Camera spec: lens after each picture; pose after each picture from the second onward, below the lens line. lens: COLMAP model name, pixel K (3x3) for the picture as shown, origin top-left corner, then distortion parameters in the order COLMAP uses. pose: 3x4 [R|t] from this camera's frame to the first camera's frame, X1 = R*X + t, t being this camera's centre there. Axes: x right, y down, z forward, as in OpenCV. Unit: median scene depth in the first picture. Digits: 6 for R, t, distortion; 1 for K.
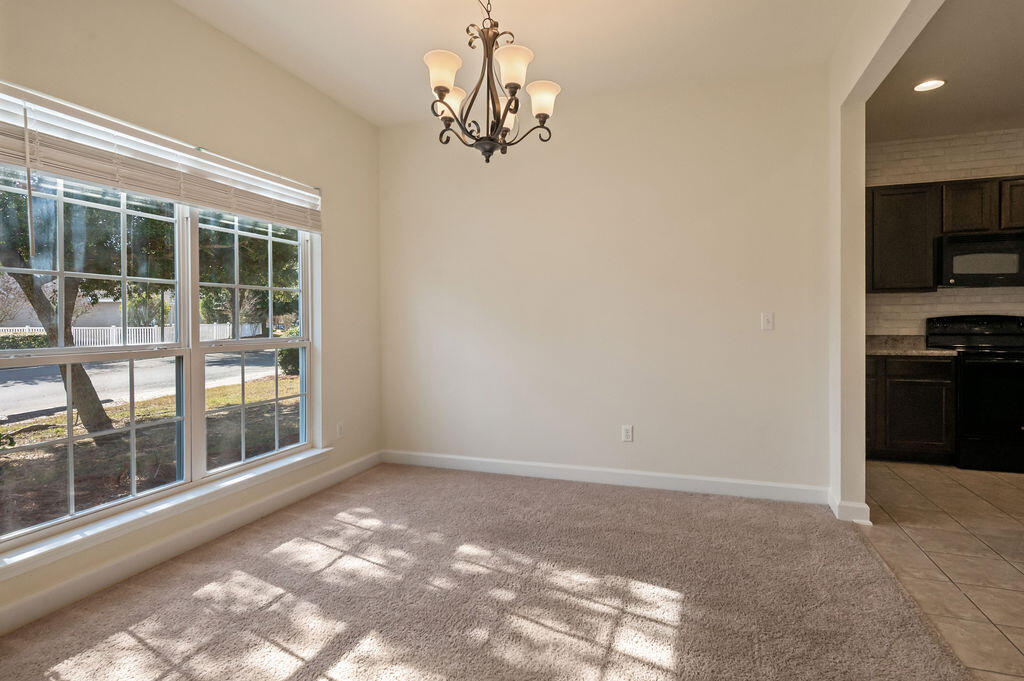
lens RADIAL K [[515.1, 0, 511.3], [0, 515.1, 330.3], [0, 0, 1]] dist [0.000210, 0.001009]
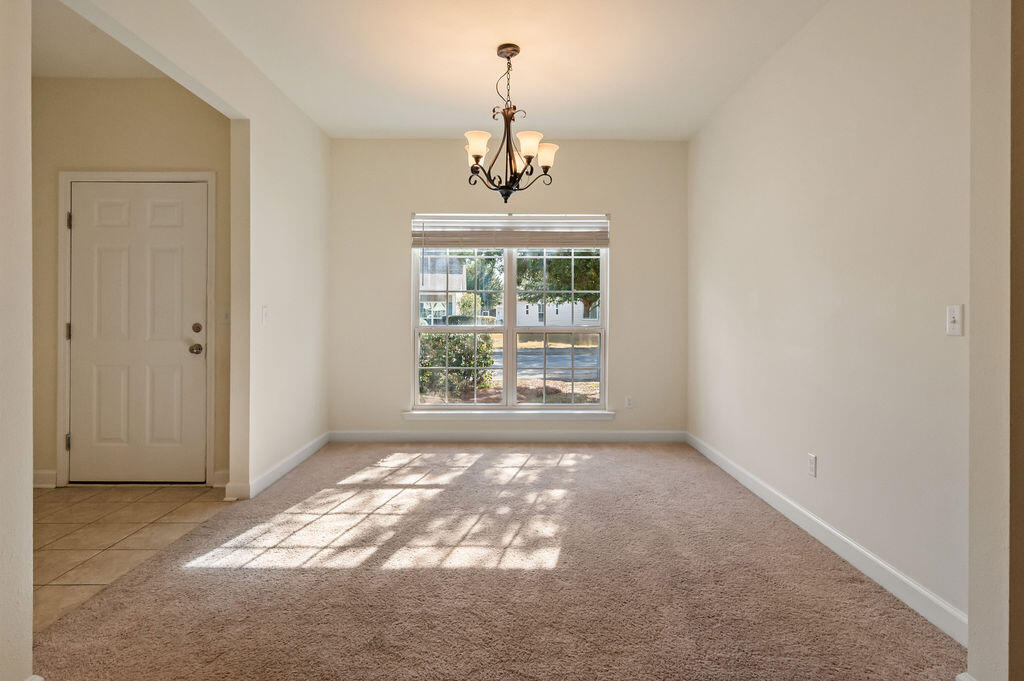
lens RADIAL K [[515.1, 0, 523.7], [0, 515.1, 310.5], [0, 0, 1]] dist [0.000210, 0.001009]
pose [[0.365908, 0.005935, -0.930632, 1.075064], [-0.026571, 0.999639, -0.004072, -0.022479], [0.930272, 0.026218, 0.365933, 0.431230]]
